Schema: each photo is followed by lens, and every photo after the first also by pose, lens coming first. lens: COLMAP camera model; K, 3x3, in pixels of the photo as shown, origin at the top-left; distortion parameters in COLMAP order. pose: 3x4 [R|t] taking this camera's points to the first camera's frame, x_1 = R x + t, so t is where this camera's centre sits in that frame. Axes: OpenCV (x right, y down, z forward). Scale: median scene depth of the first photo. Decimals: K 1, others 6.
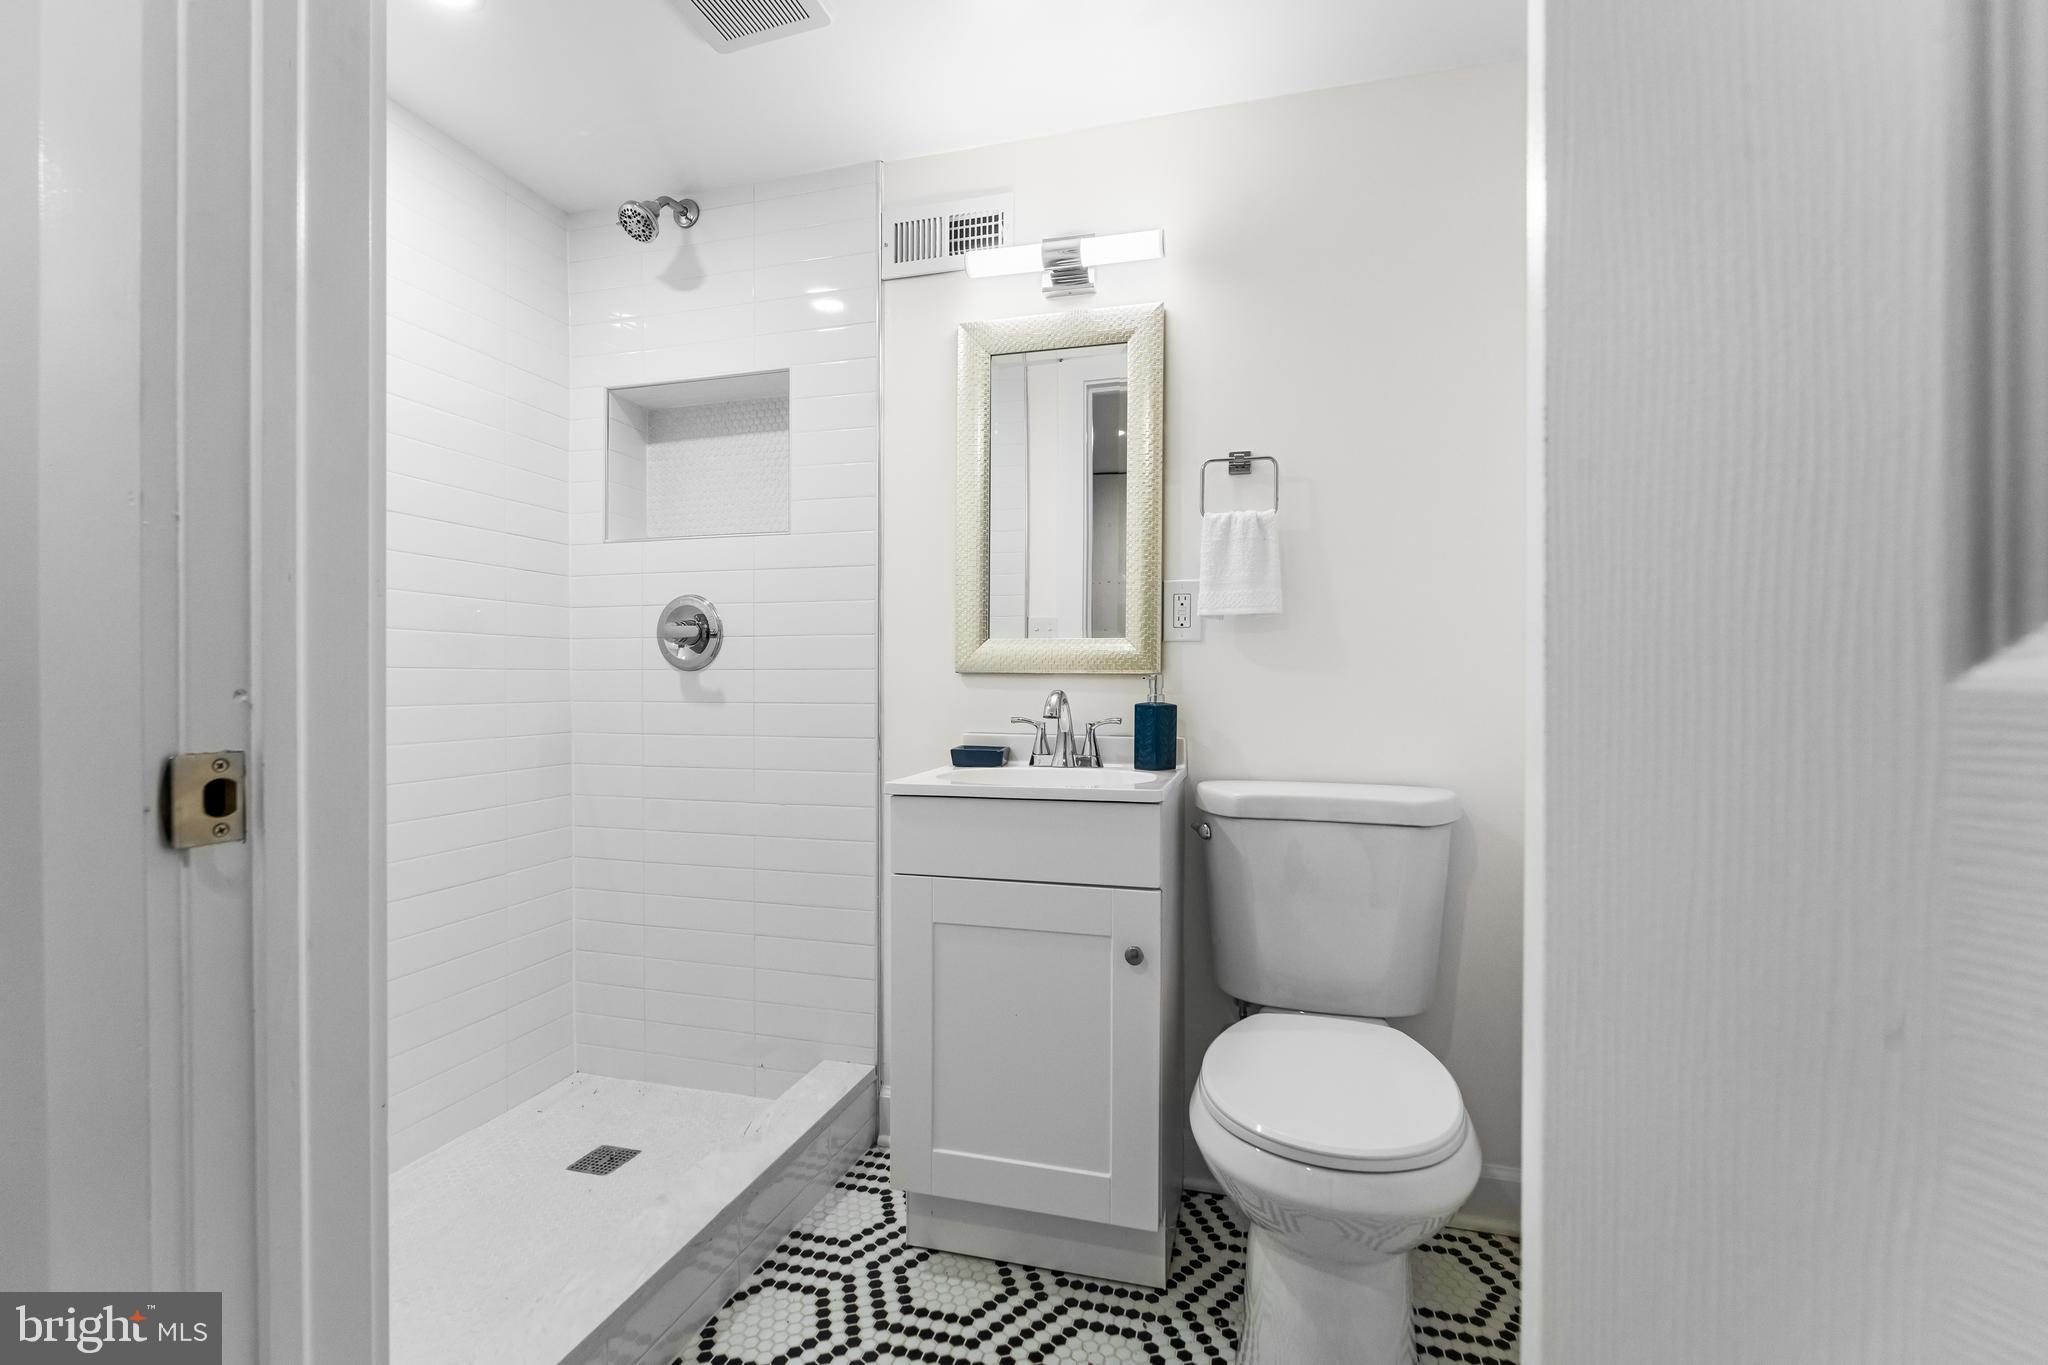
lens RADIAL K [[887.1, 0, 1026.6], [0, 887.1, 684.6], [0, 0, 1]] dist [-0.003925, 0.000855]
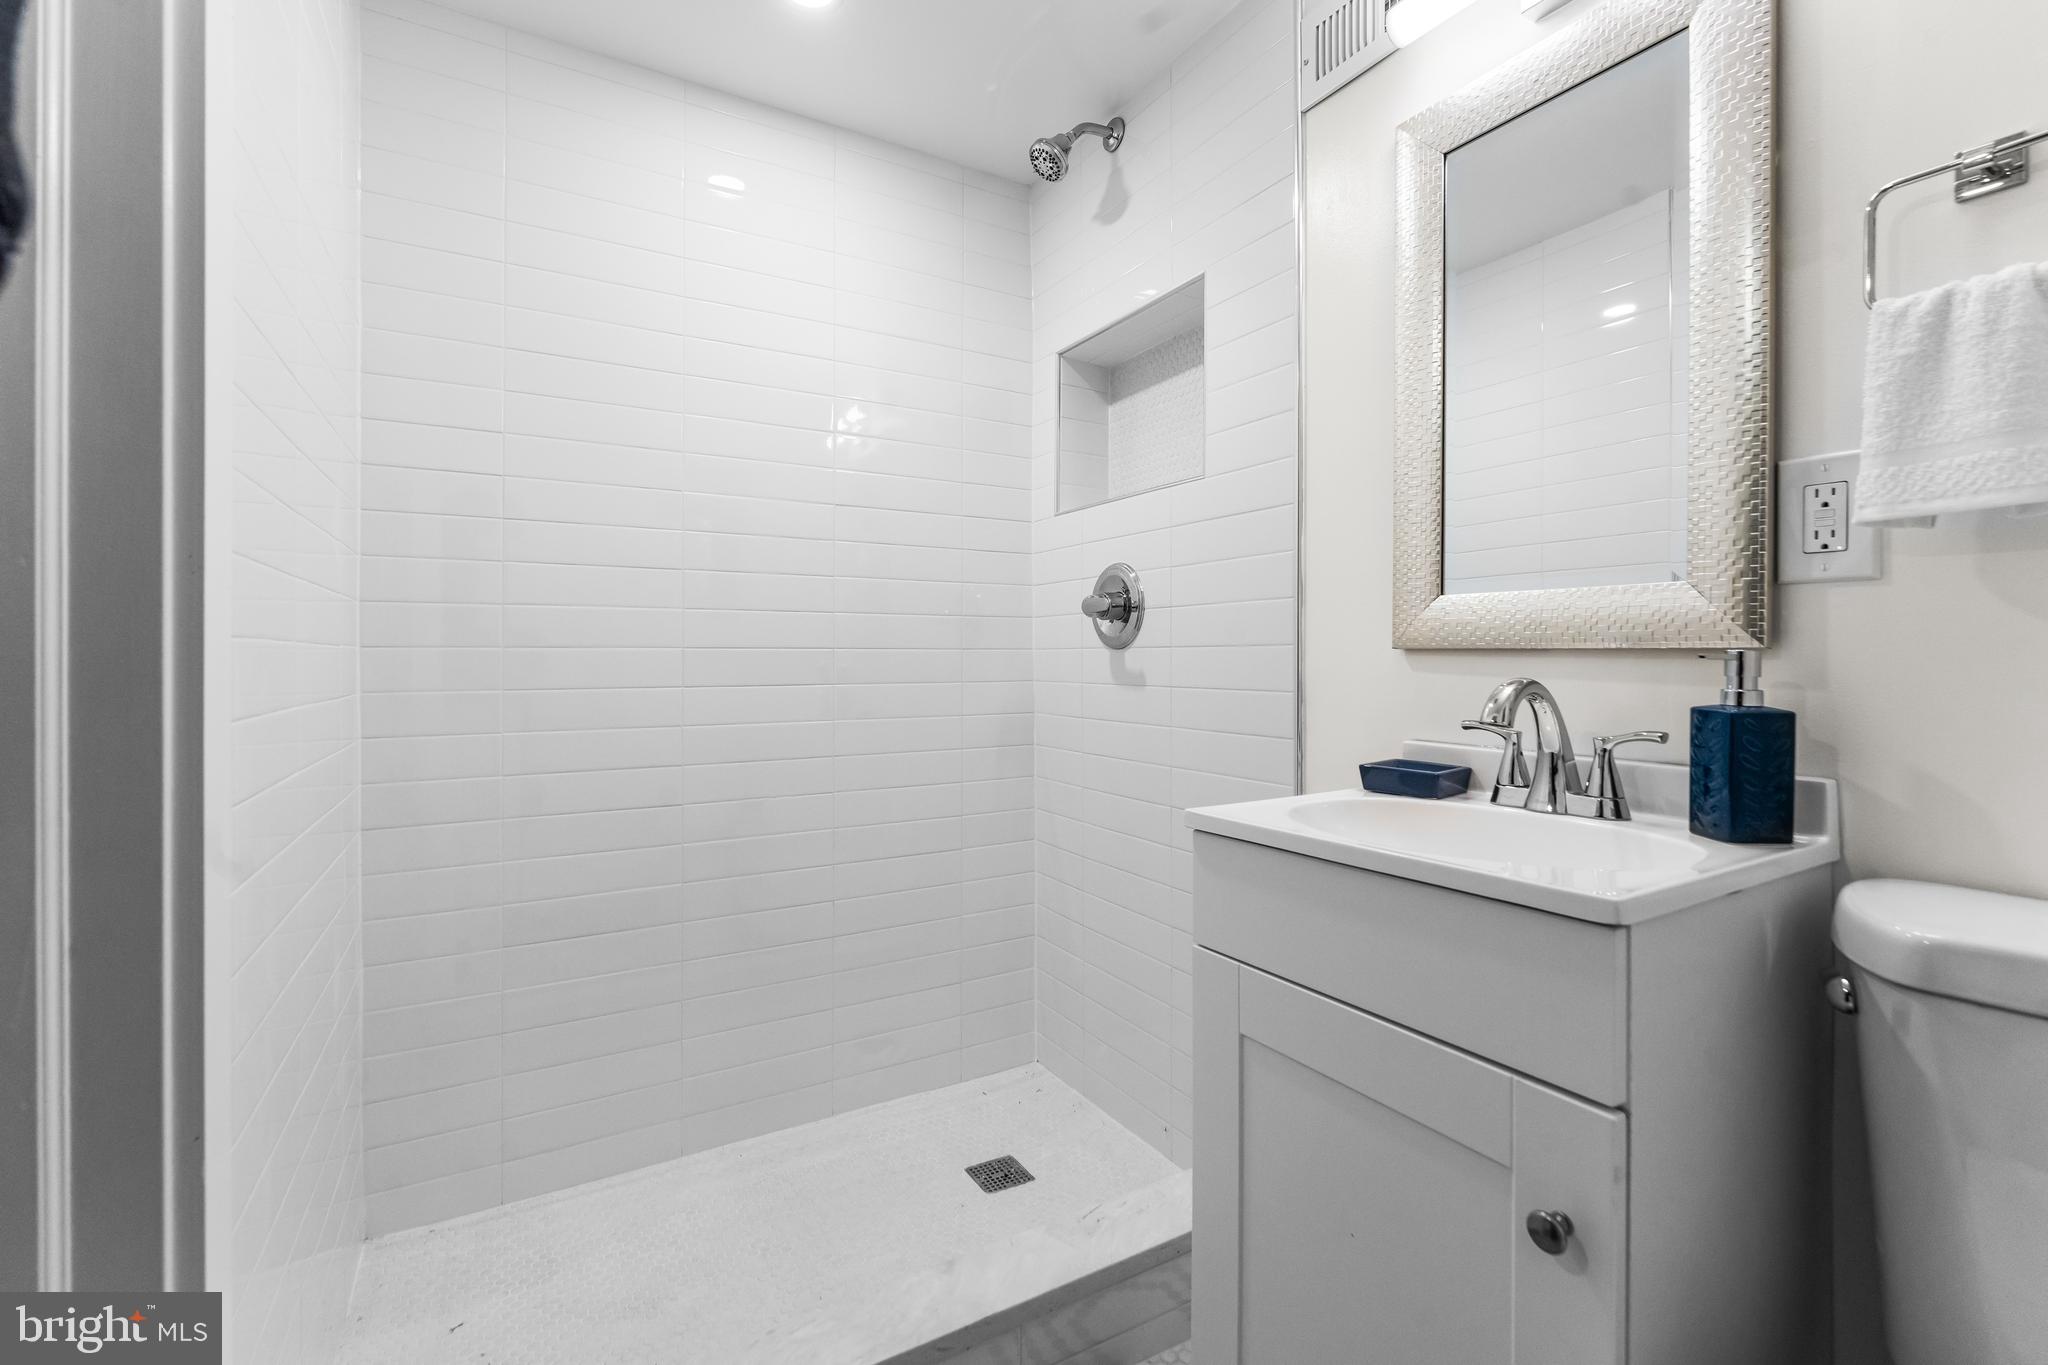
lens RADIAL K [[887.1, 0, 1023.3], [0, 887.1, 655.9], [0, 0, 1]] dist [-0.003925, 0.000855]
pose [[0.725207, -0.001968, -0.688528, 0.187972], [-0.002656, 0.999980, -0.005655, -0.003857], [0.688526, 0.005930, 0.725187, 0.343209]]
